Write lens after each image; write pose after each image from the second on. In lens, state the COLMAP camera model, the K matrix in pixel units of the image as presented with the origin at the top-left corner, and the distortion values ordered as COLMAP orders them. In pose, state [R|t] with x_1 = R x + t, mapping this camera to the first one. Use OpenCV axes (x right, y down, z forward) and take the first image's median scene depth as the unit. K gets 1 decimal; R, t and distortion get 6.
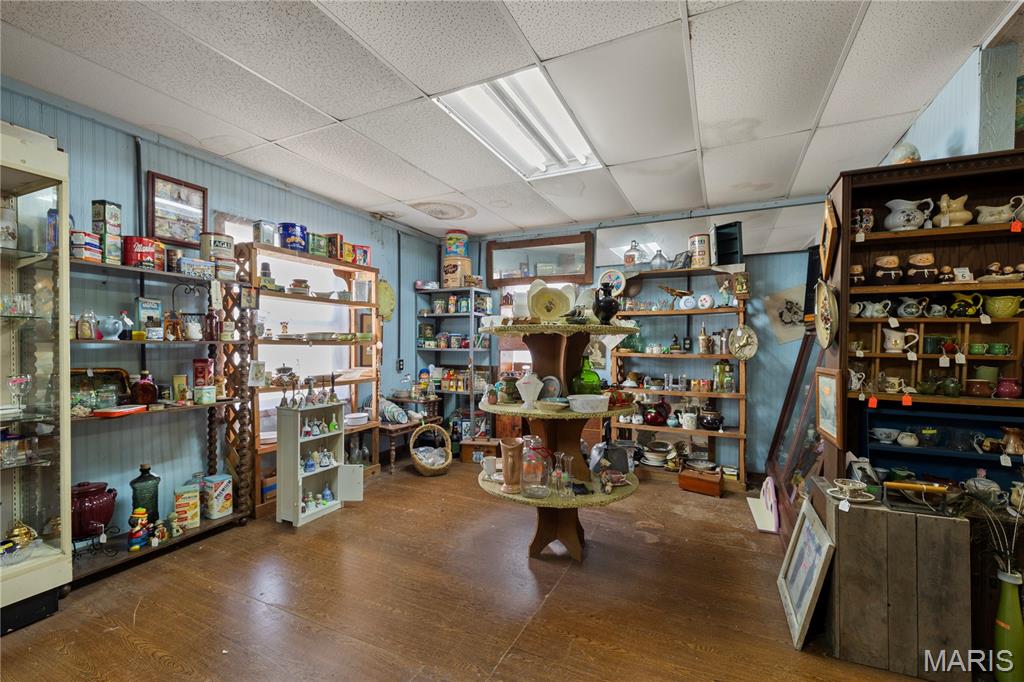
lens RADIAL K [[445.0, 0, 514.2], [0, 445.0, 346.9], [0, 0, 1]] dist [-0.001673, -0.000051]
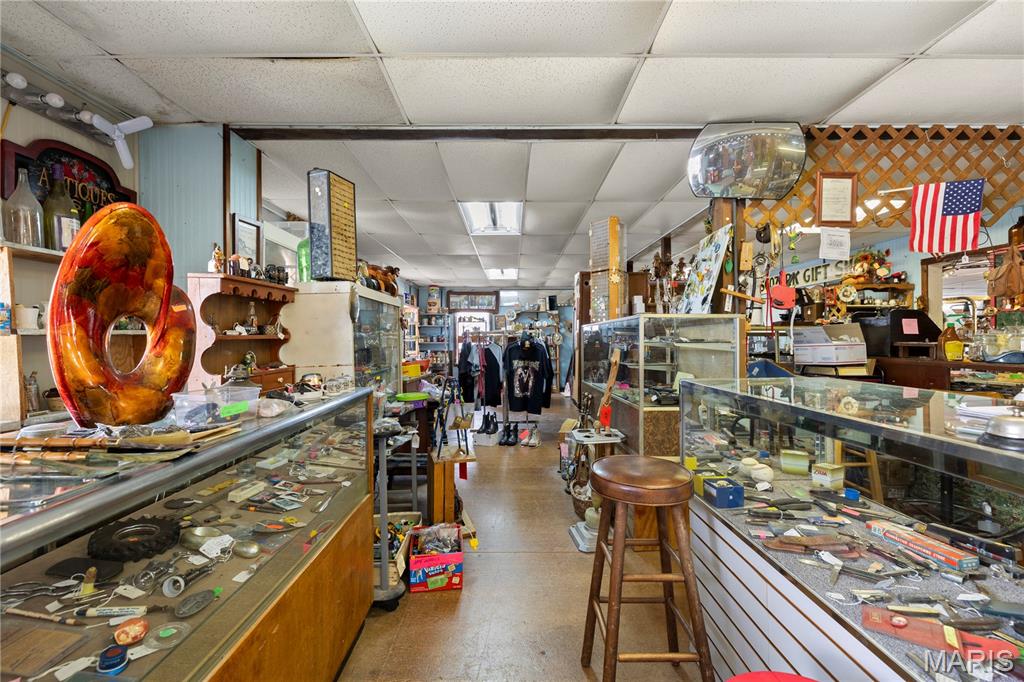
lens RADIAL K [[445.0, 0, 511.3], [0, 445.0, 339.1], [0, 0, 1]] dist [-0.001673, -0.000051]
pose [[0.908422, -0.003272, 0.418042, -0.831530], [0.005287, 0.999979, -0.003661, -0.001931], [-0.418021, 0.005536, 0.908421, -1.279875]]
